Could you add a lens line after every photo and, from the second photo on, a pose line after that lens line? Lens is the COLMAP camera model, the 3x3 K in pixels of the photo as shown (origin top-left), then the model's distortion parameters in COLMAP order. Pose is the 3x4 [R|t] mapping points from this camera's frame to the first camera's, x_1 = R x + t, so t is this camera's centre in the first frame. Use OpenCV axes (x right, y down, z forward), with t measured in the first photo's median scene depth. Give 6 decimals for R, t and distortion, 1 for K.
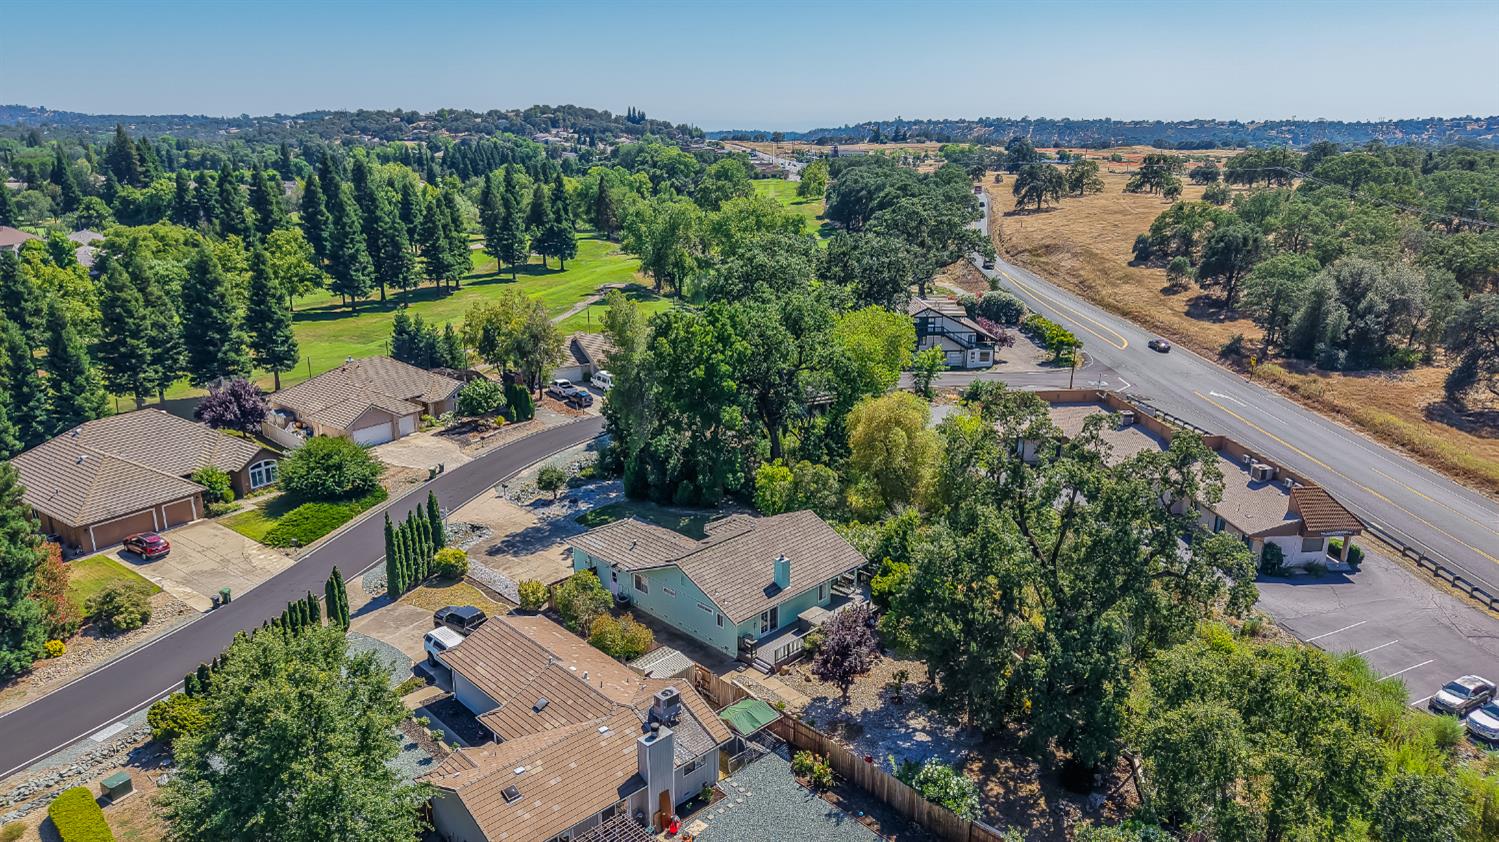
lens RADIAL K [[1004.5, 0, 749.5], [0, 1004.5, 421.0], [0, 0, 1]] dist [0.030187, -0.033269]
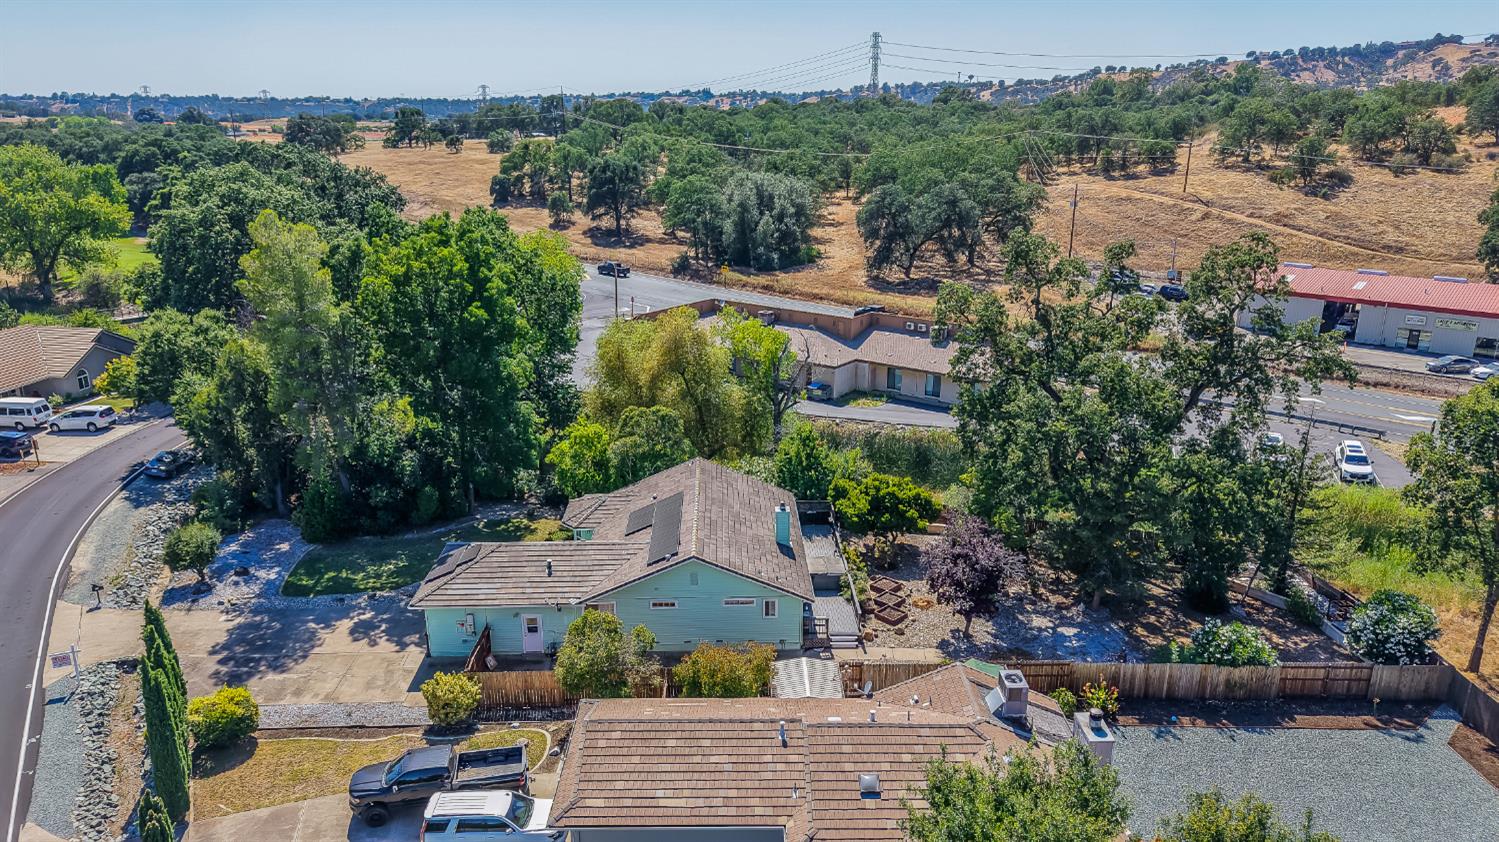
lens RADIAL K [[1004.5, 0, 749.5], [0, 1004.5, 421.0], [0, 0, 1]] dist [0.030187, -0.033269]
pose [[0.684202, -0.218560, 0.695772, -0.196250], [0.207705, 0.972925, 0.101371, -0.003799], [-0.699090, 0.075157, 0.711073, 0.184432]]
